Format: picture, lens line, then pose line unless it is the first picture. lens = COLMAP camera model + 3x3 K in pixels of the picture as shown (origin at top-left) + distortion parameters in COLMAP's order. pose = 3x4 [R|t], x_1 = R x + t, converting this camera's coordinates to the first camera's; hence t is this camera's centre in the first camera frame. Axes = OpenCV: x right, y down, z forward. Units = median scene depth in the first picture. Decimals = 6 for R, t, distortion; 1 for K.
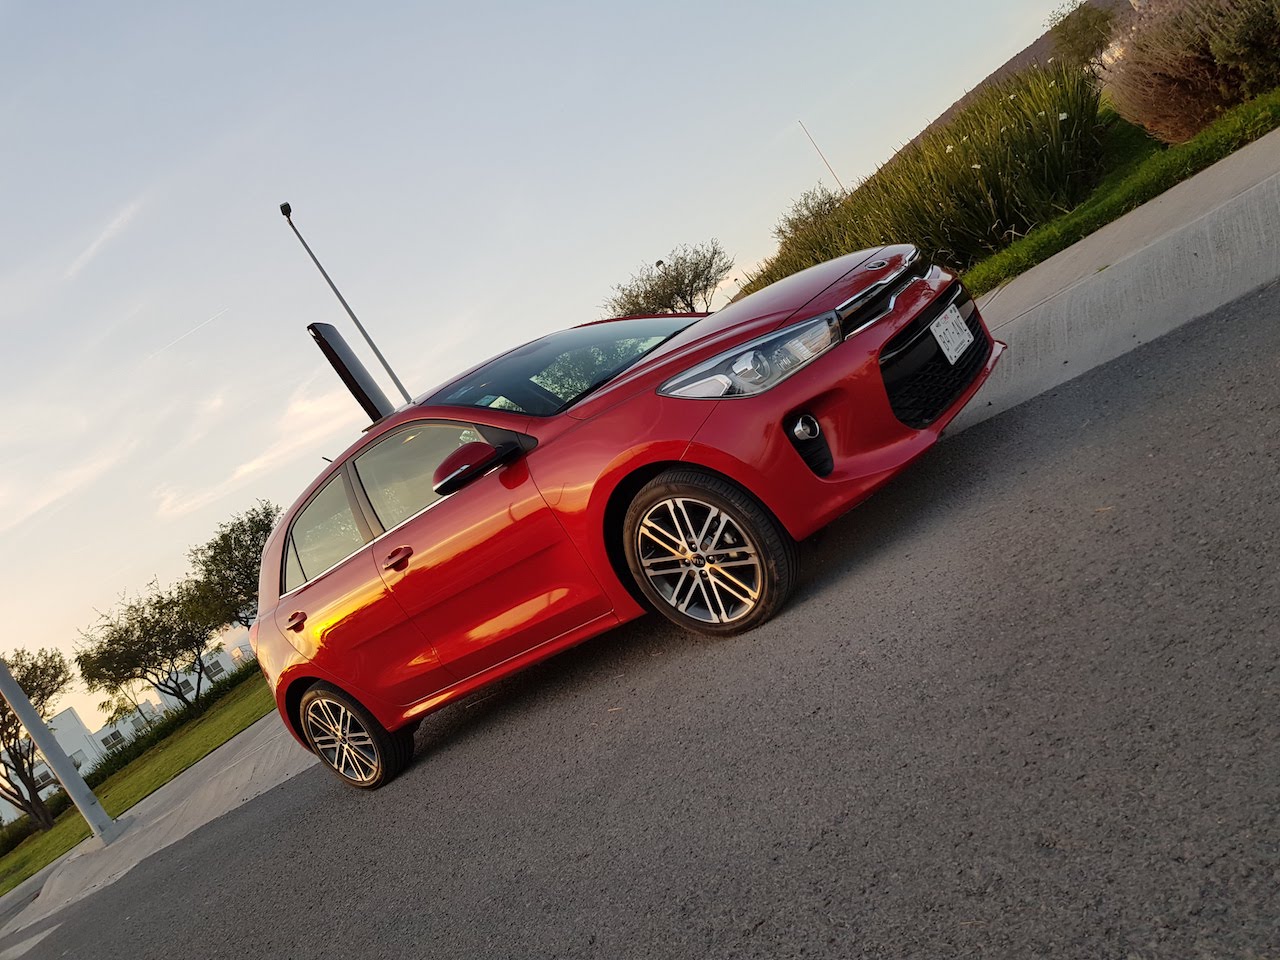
lens RADIAL K [[979.6, 0, 643.3], [0, 979.6, 463.4], [0, 0, 1]] dist [0.073180, -0.103928]
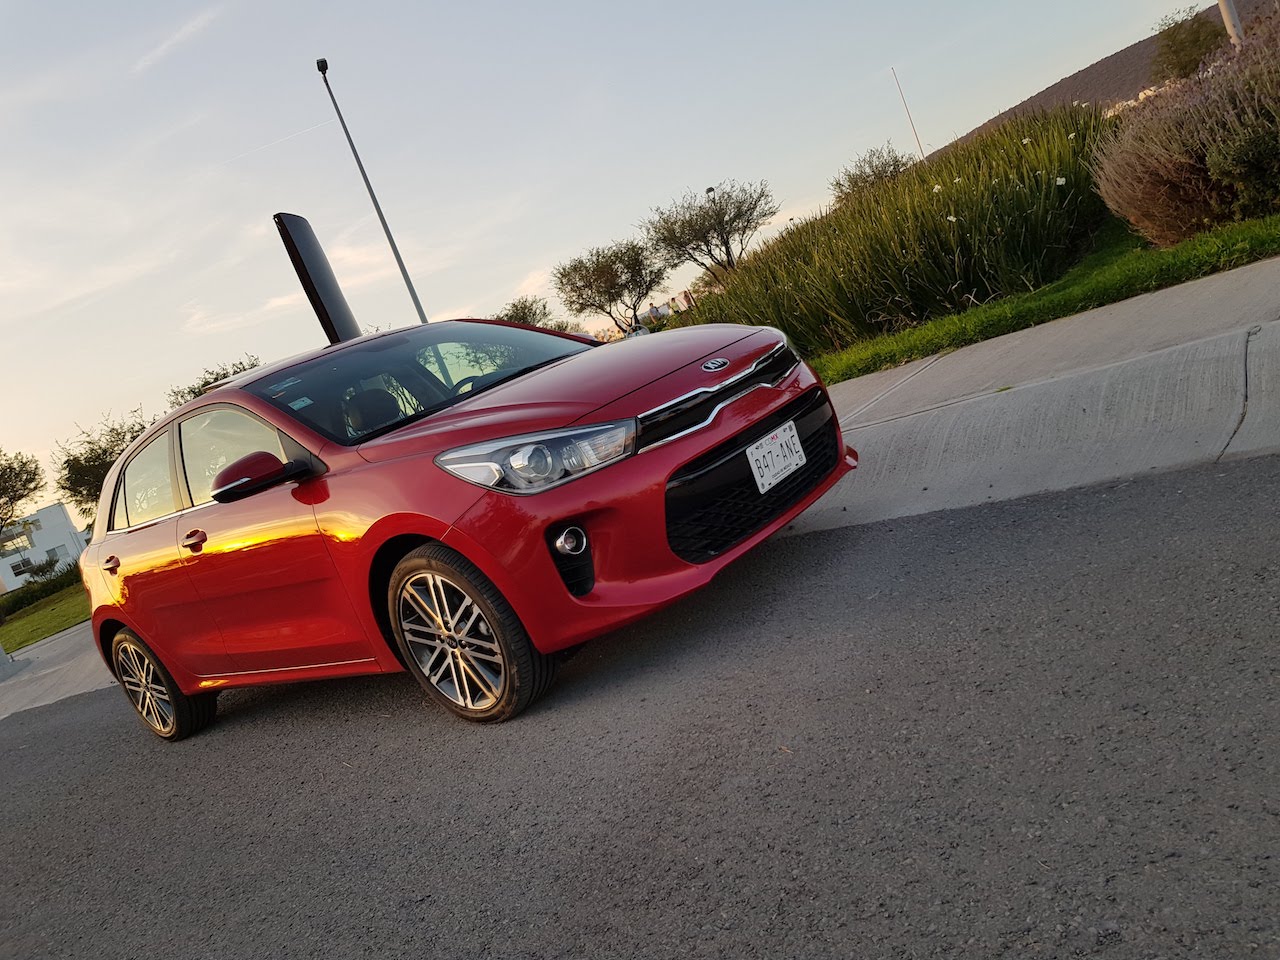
lens RADIAL K [[979.6, 0, 643.3], [0, 979.6, 463.4], [0, 0, 1]] dist [0.073180, -0.103928]
pose [[0.977790, 0.209195, -0.012829, 0.144992], [-0.207128, 0.973851, 0.093341, -0.131275], [0.032020, -0.088611, 0.995552, 0.058337]]
